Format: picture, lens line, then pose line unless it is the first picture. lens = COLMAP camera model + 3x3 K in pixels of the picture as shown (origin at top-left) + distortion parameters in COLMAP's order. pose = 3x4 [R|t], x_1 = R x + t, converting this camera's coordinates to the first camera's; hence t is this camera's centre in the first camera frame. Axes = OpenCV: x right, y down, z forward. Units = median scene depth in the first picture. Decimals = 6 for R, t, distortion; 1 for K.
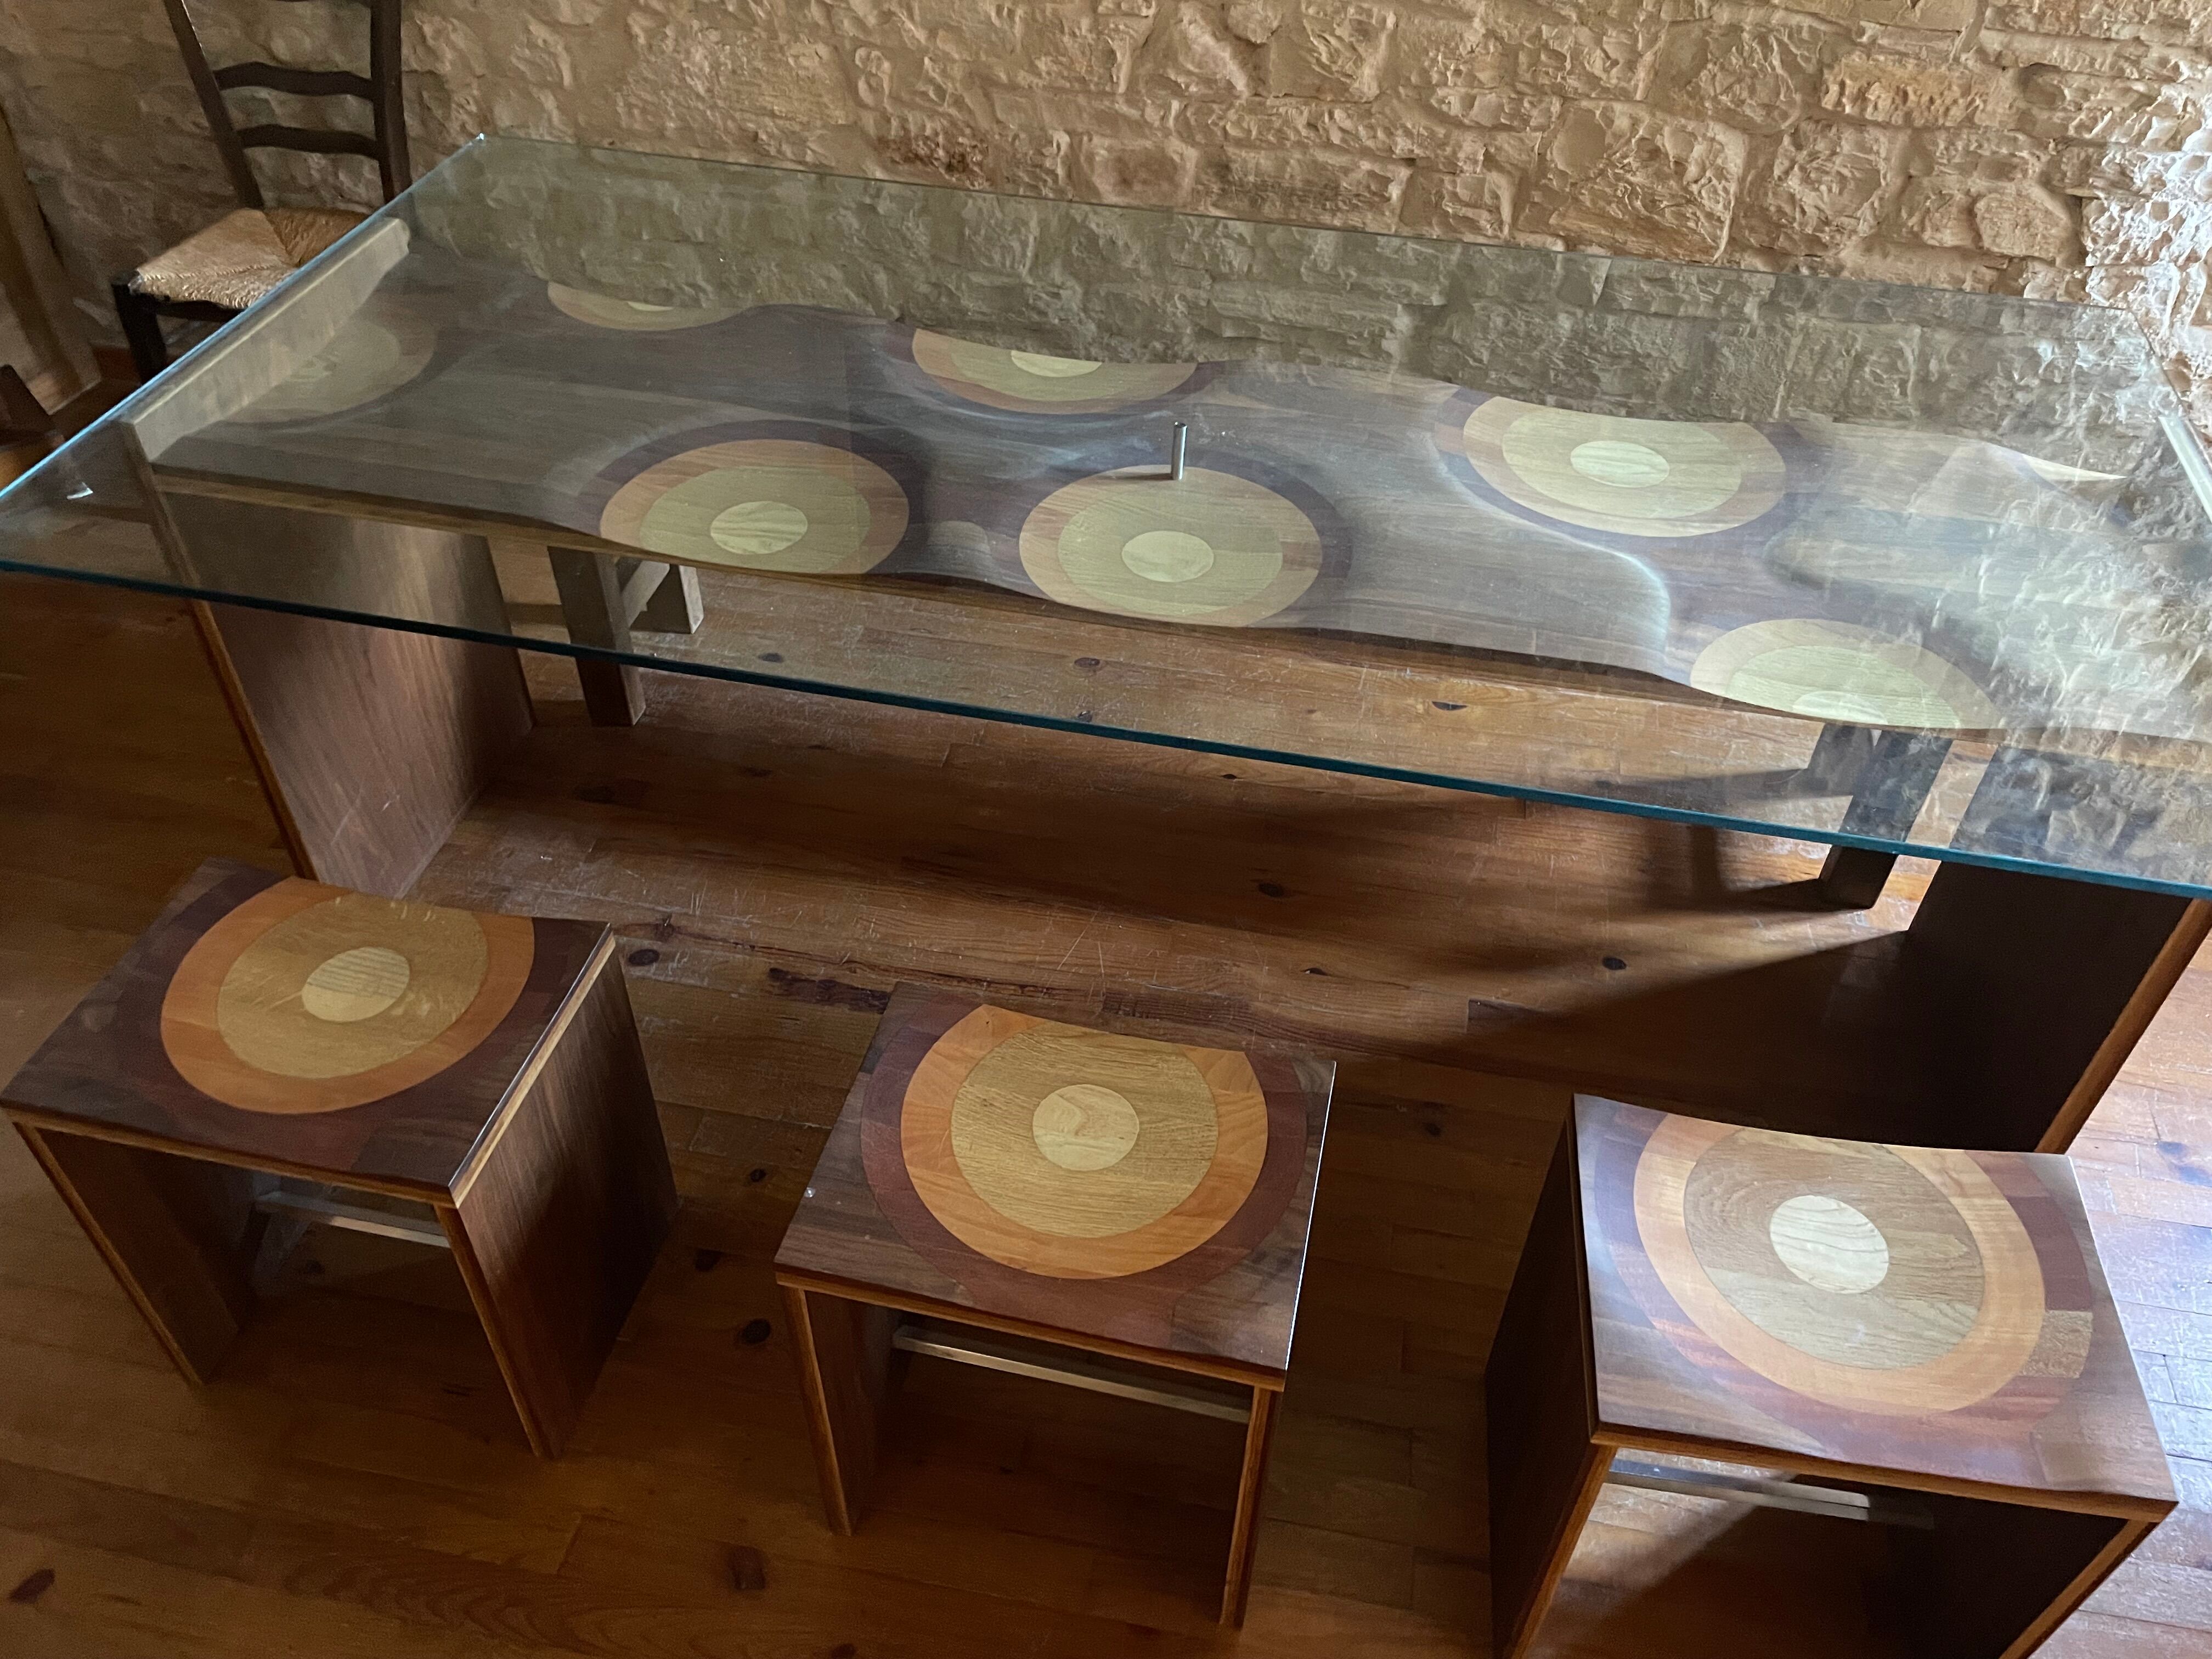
lens RADIAL K [[1677.2, 0, 1120.4], [0, 1677.2, 828.3], [0, 0, 1]] dist [0.072085, -0.100782]
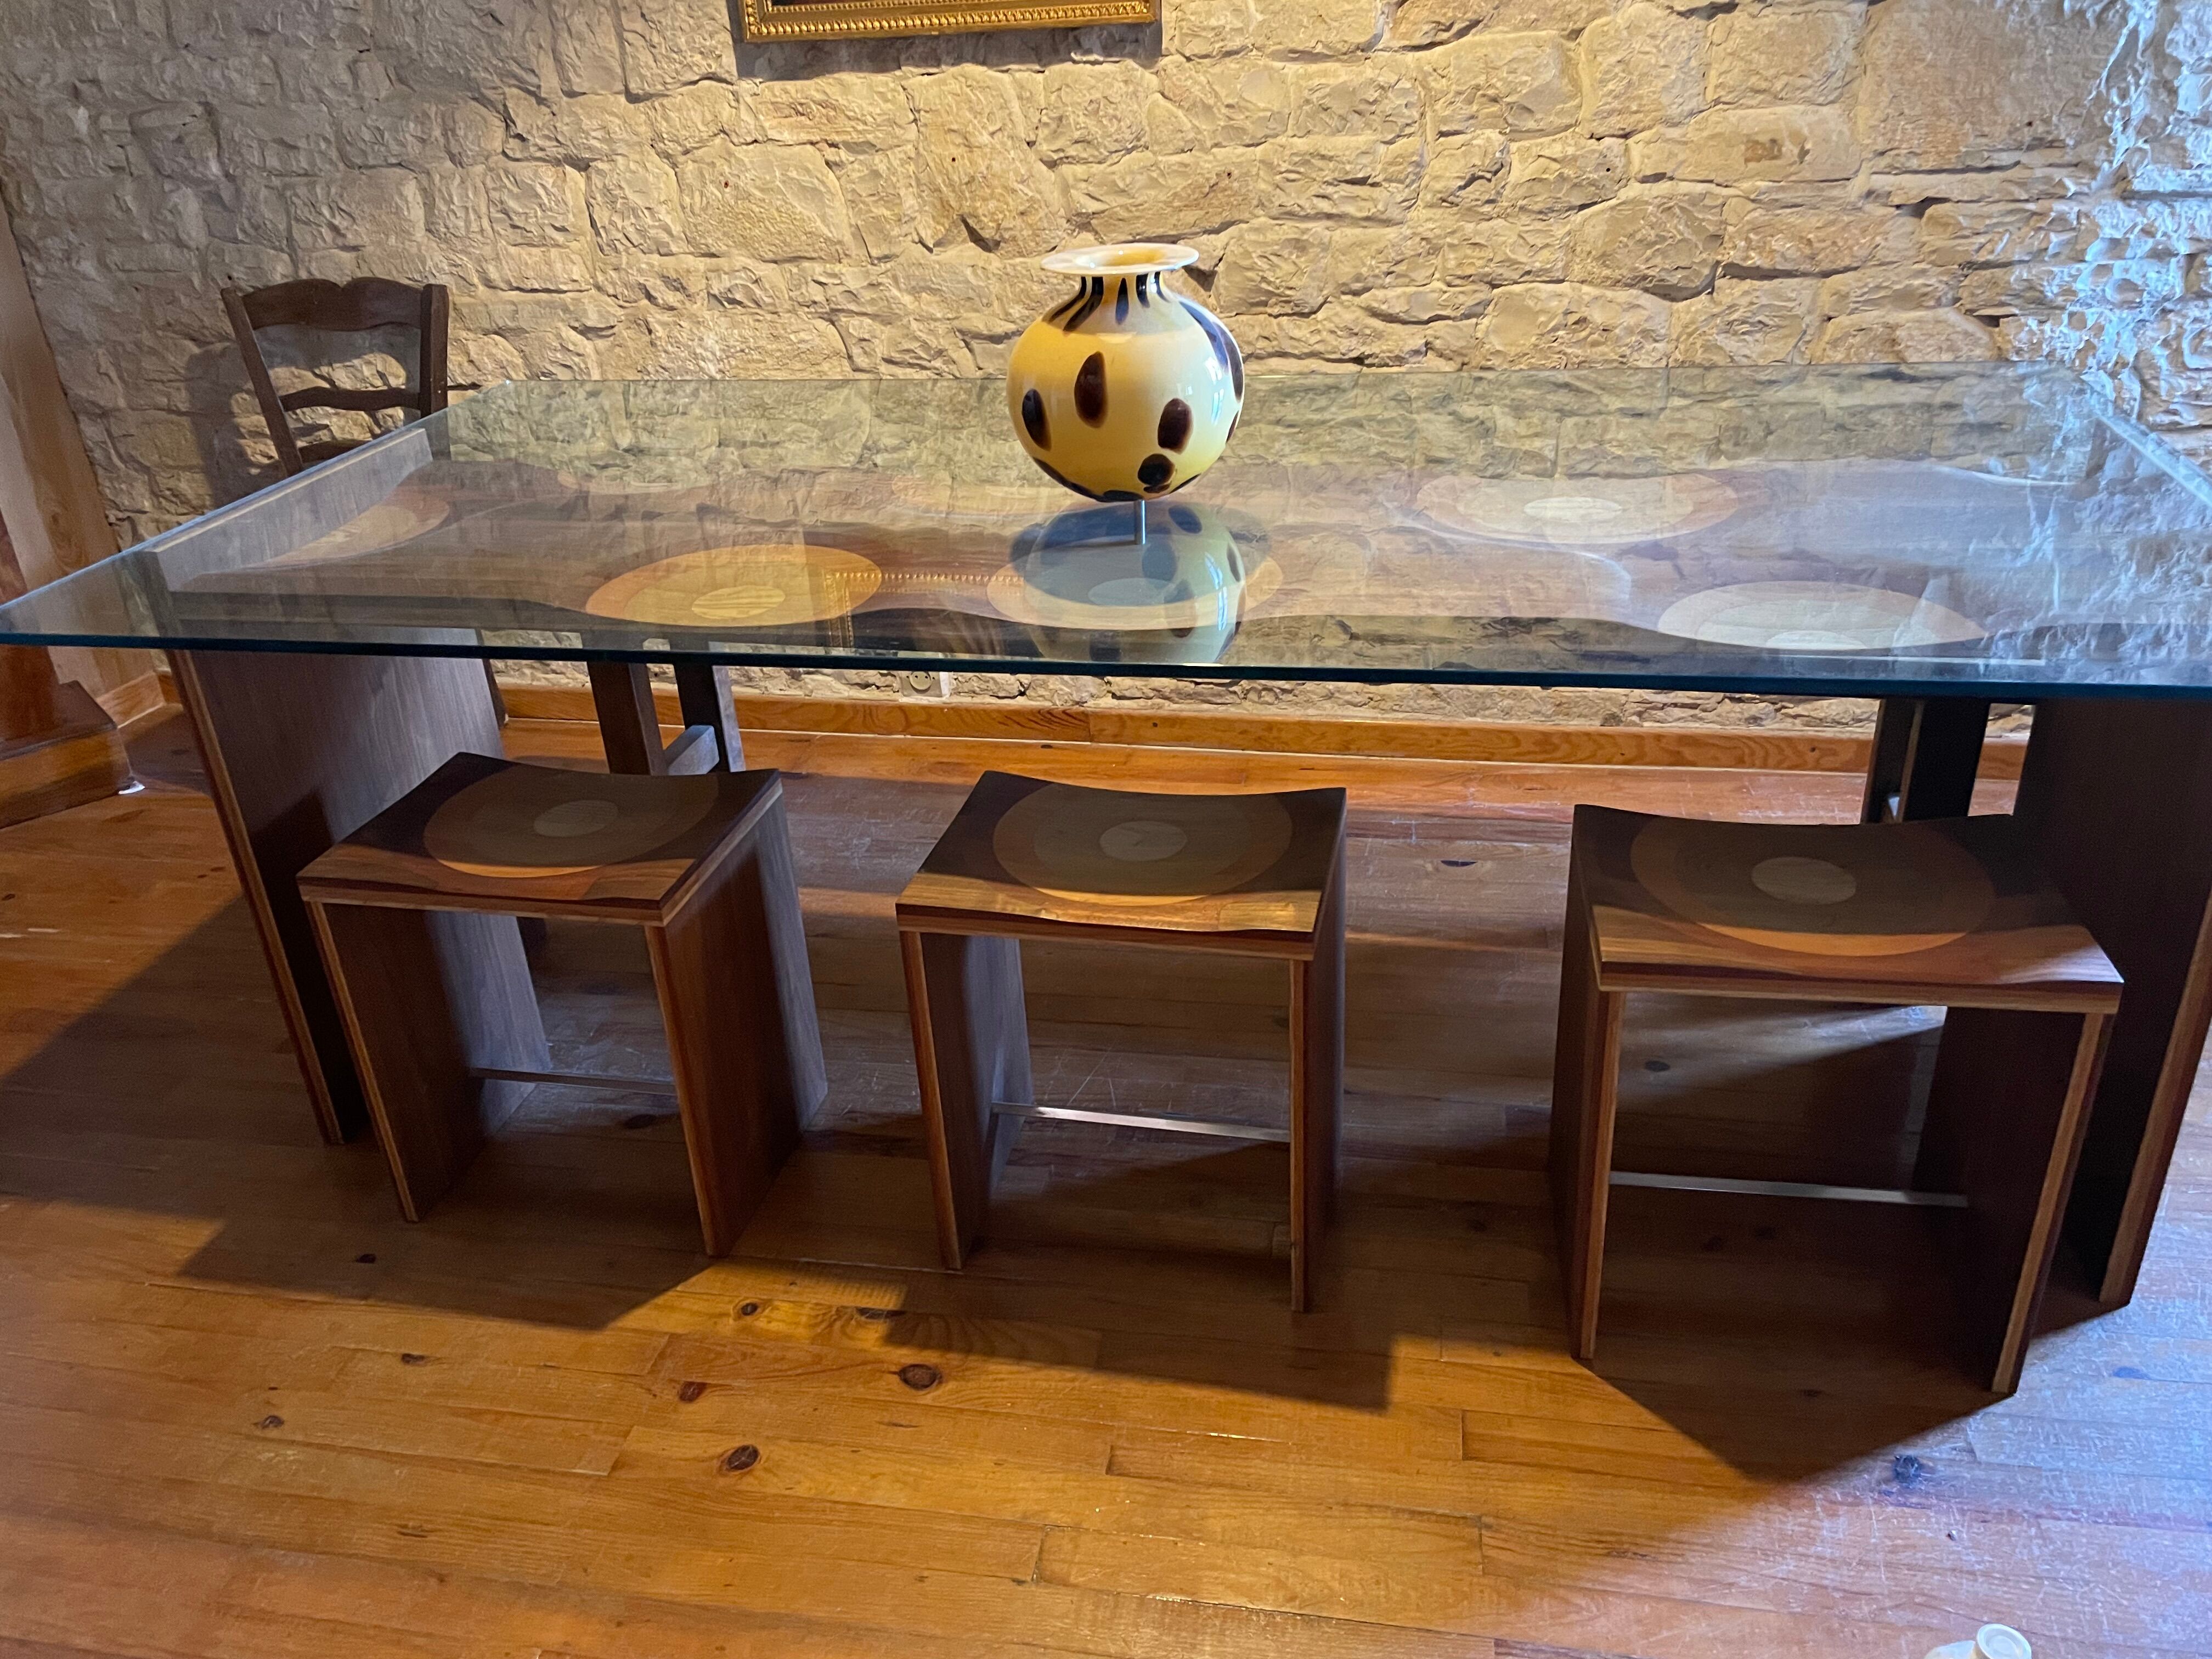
lens RADIAL K [[1677.2, 0, 1089.5], [0, 1677.2, 803.5], [0, 0, 1]] dist [0.072085, -0.100782]
pose [[0.996685, -0.071351, -0.039088, 0.023295], [0.058033, 0.960242, -0.273069, 0.169333], [0.057018, 0.269896, 0.961200, 0.034901]]
